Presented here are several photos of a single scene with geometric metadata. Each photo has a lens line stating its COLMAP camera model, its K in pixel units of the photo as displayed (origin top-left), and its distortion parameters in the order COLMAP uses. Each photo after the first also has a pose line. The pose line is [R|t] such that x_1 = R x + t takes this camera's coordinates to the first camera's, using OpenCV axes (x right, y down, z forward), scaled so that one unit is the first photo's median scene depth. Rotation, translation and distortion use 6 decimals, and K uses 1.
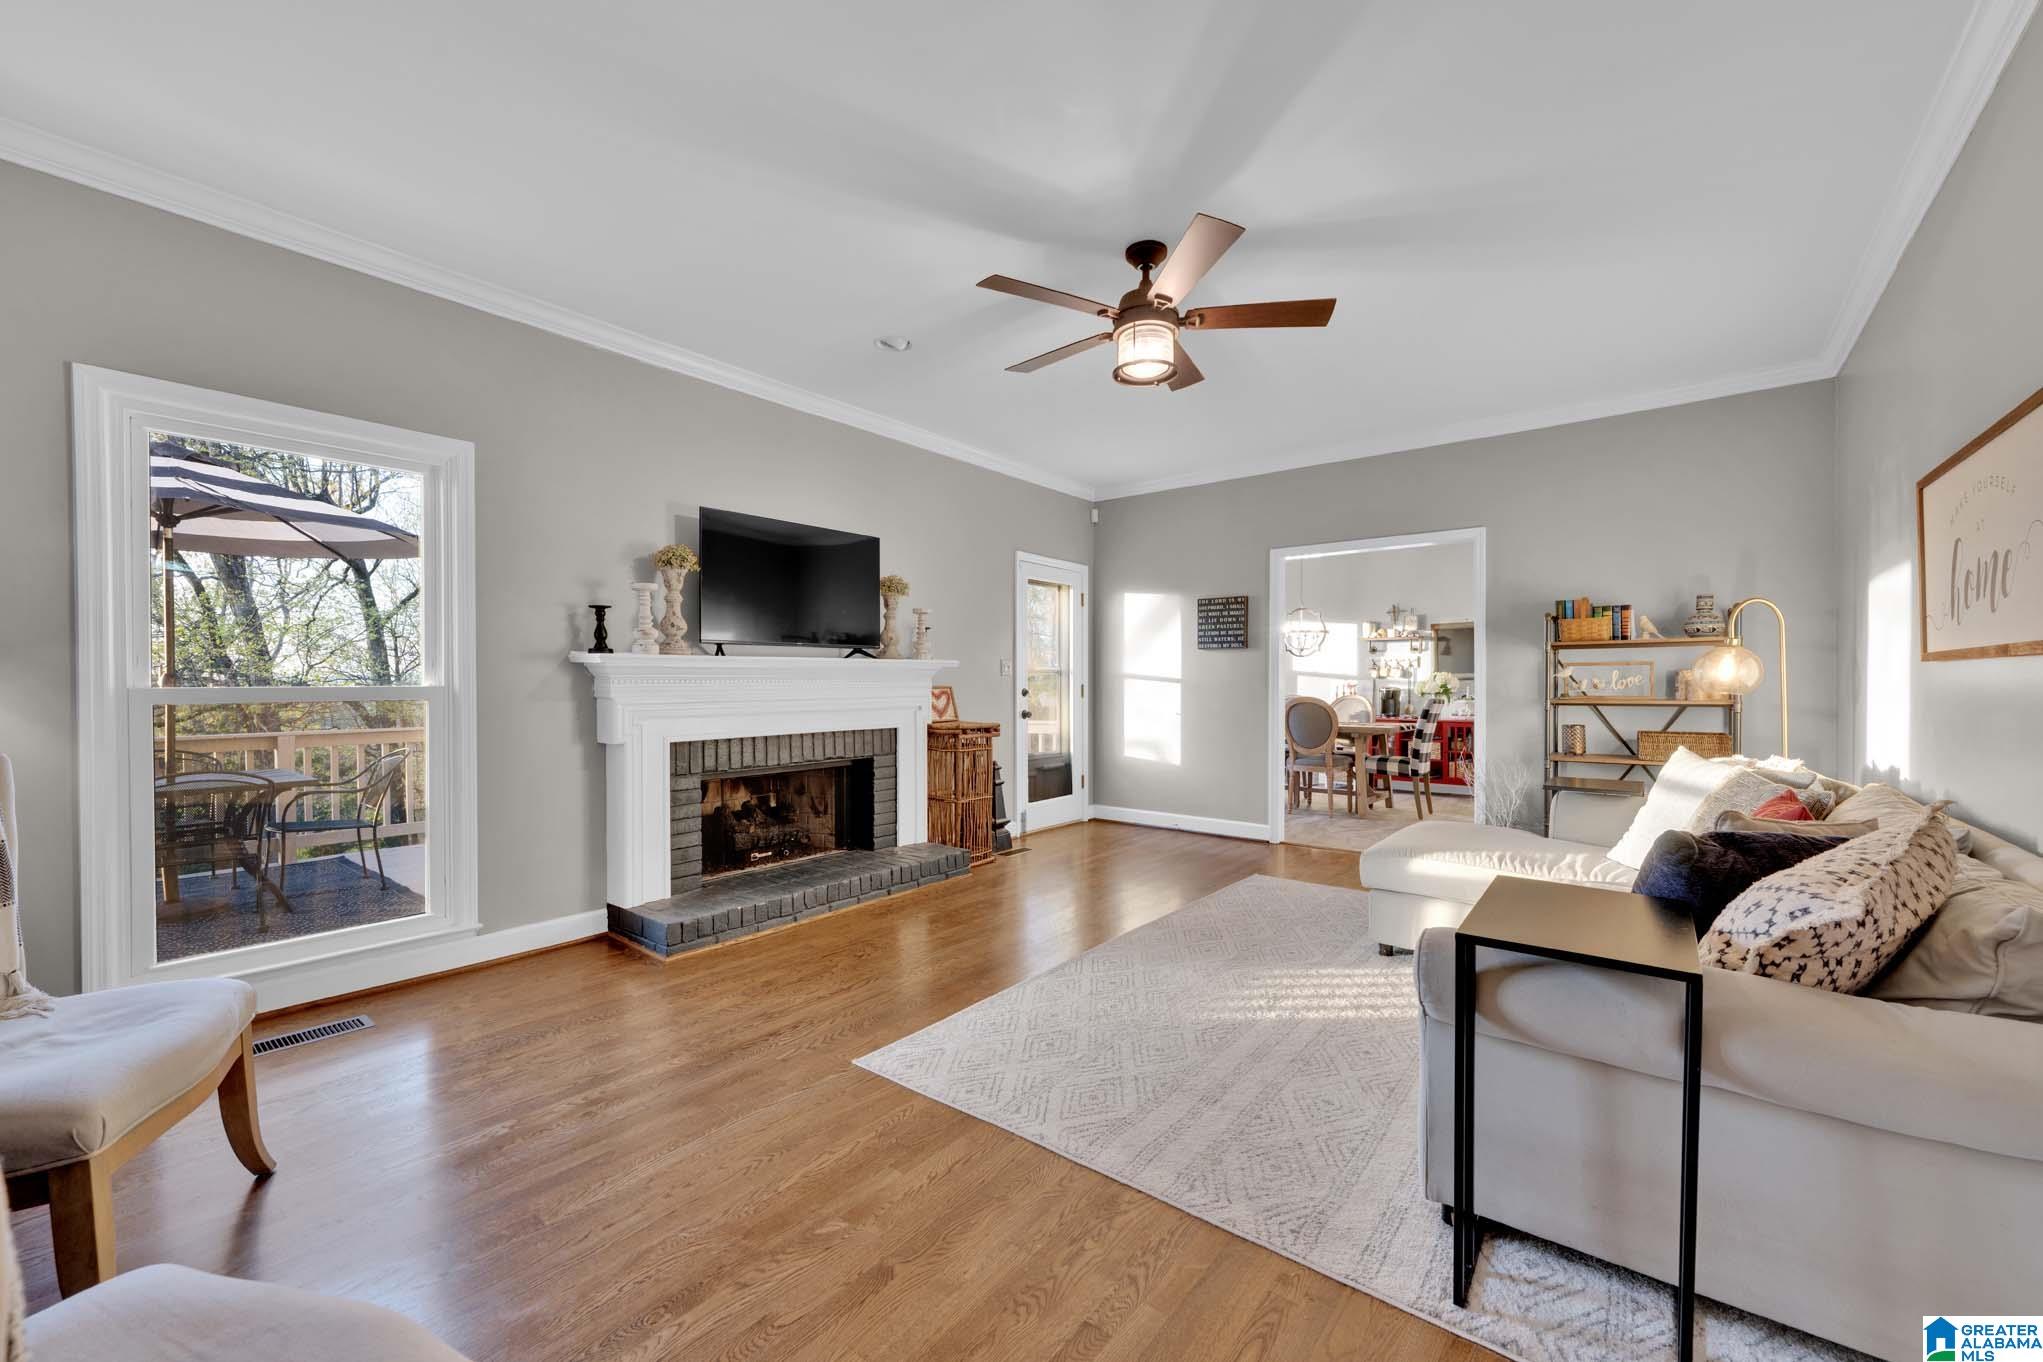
lens RADIAL K [[803.0, 0, 1017.1], [0, 803.0, 694.5], [0, 0, 1]] dist [0.001029, 0.000452]
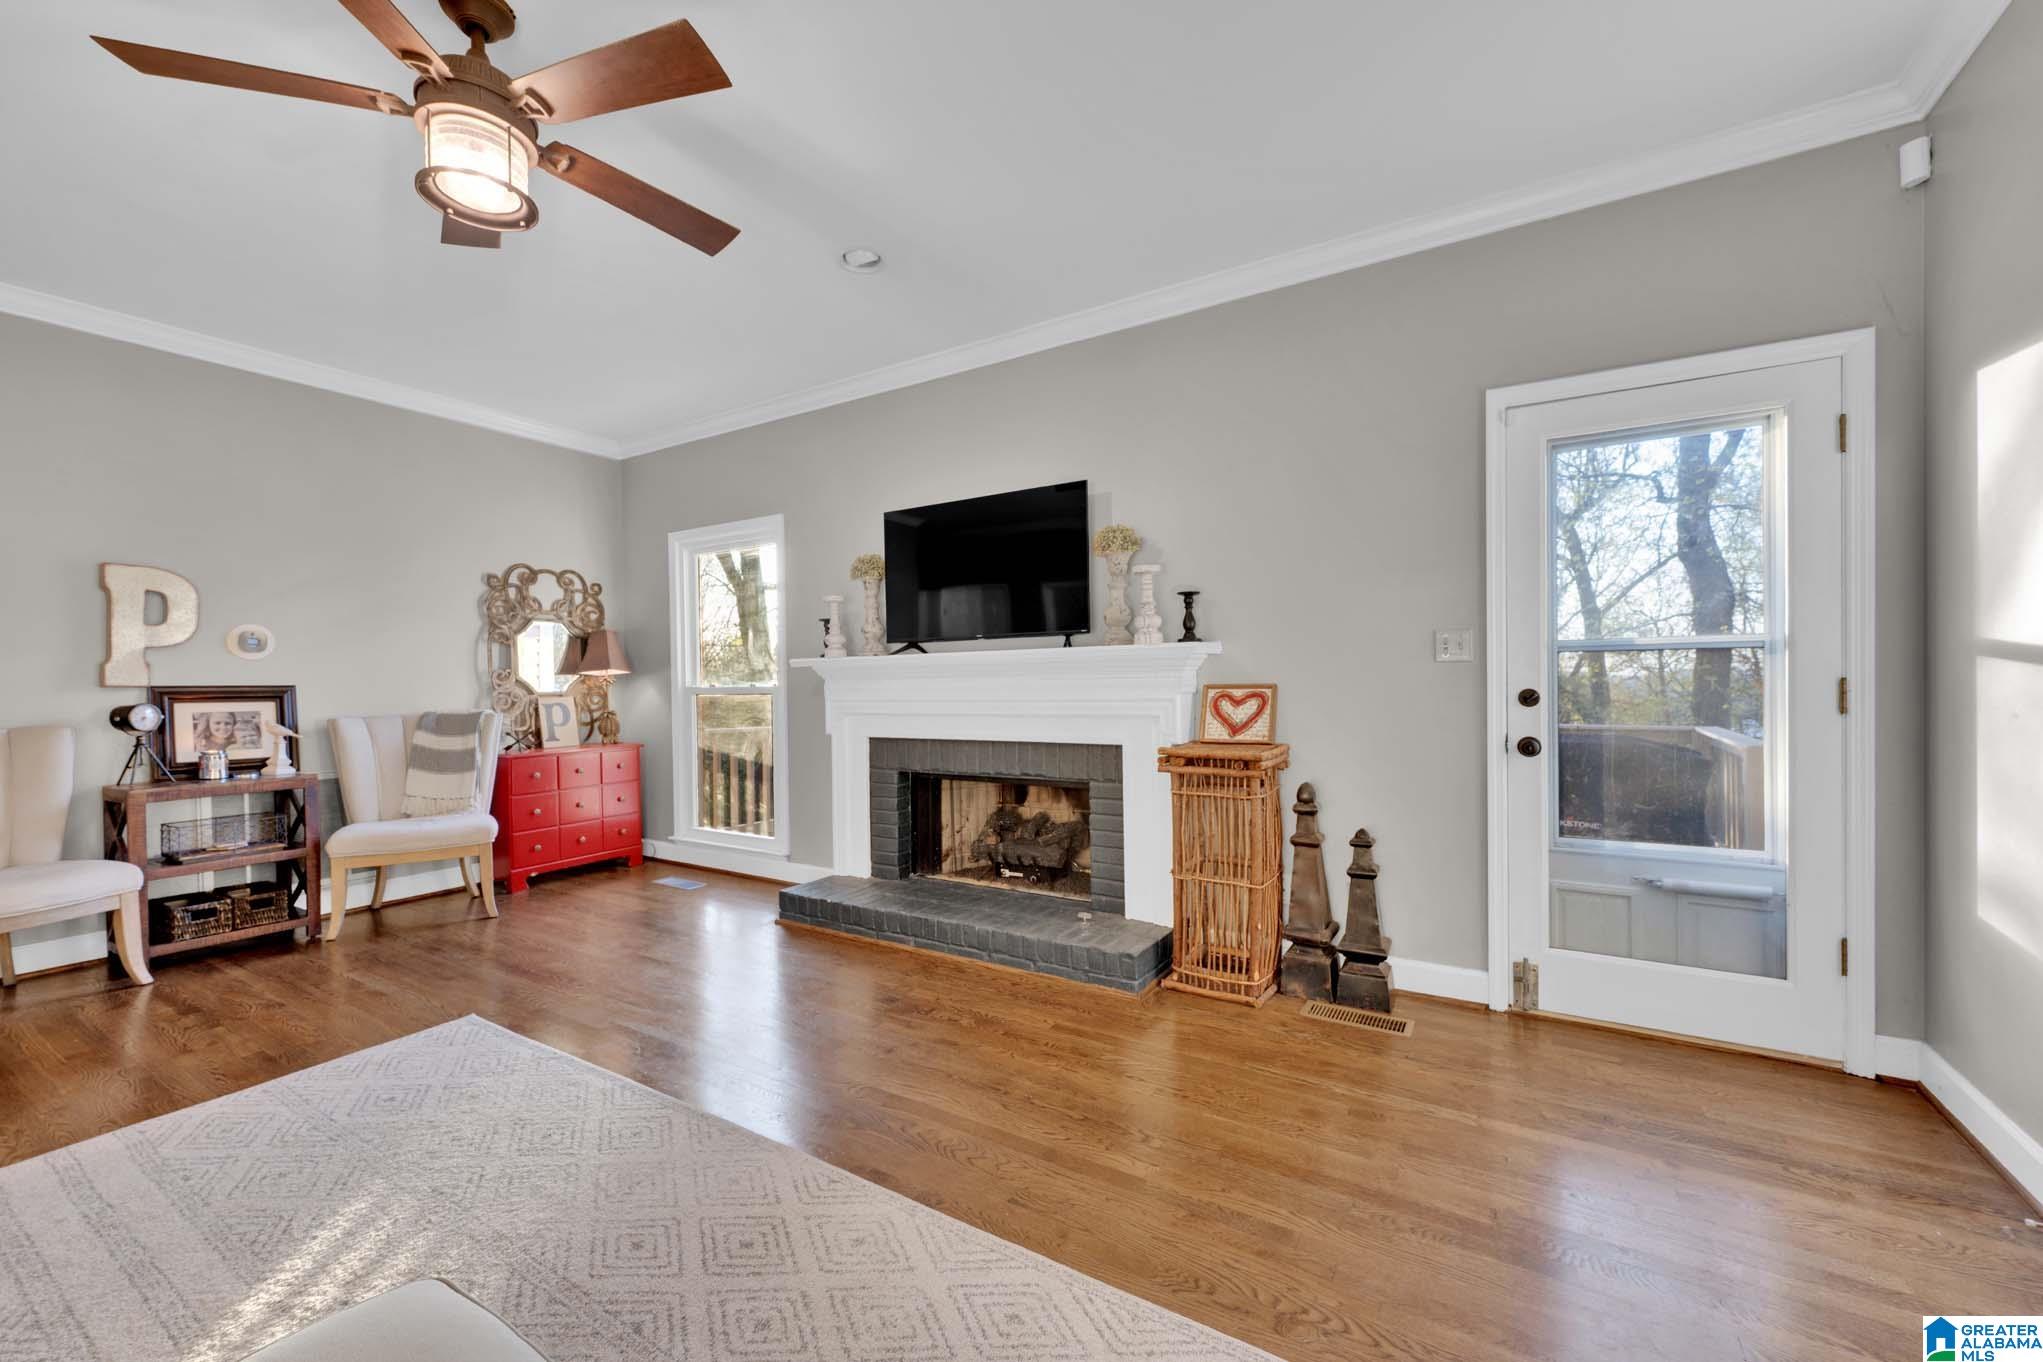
lens RADIAL K [[803.0, 0, 1016.3], [0, 803.0, 685.7], [0, 0, 1]] dist [0.001029, 0.000452]
pose [[0.124354, 0.008290, -0.992203, 0.533287], [-0.003694, 0.999962, 0.007892, -0.014437], [0.992231, 0.002684, 0.124380, 0.840106]]
